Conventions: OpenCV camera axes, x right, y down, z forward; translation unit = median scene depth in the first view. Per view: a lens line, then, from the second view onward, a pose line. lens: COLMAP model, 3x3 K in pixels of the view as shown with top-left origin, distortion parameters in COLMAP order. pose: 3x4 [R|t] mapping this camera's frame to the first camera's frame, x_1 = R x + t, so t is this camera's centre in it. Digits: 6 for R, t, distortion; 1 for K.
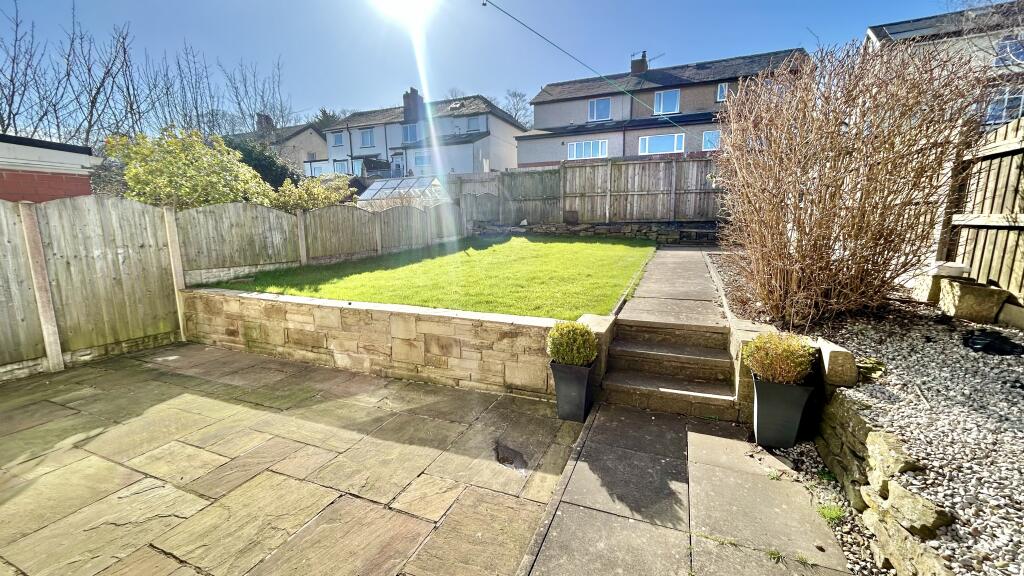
lens RADIAL K [[409.4, 0, 511.5], [0, 409.4, 288.1], [0, 0, 1]] dist [-0.001838, 0.000844]
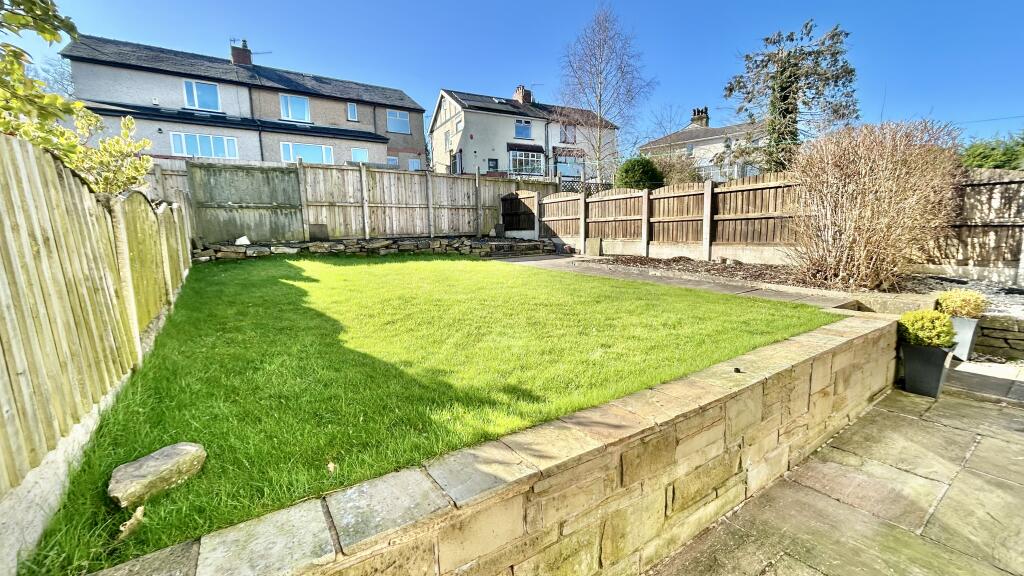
lens RADIAL K [[409.4, 0, 513.9], [0, 409.4, 290.4], [0, 0, 1]] dist [-0.001838, 0.000844]
pose [[0.545530, -0.120914, 0.829323, -0.253171], [0.154850, 0.987043, 0.042049, -0.035122], [-0.823662, 0.105482, 0.557185, 0.235805]]
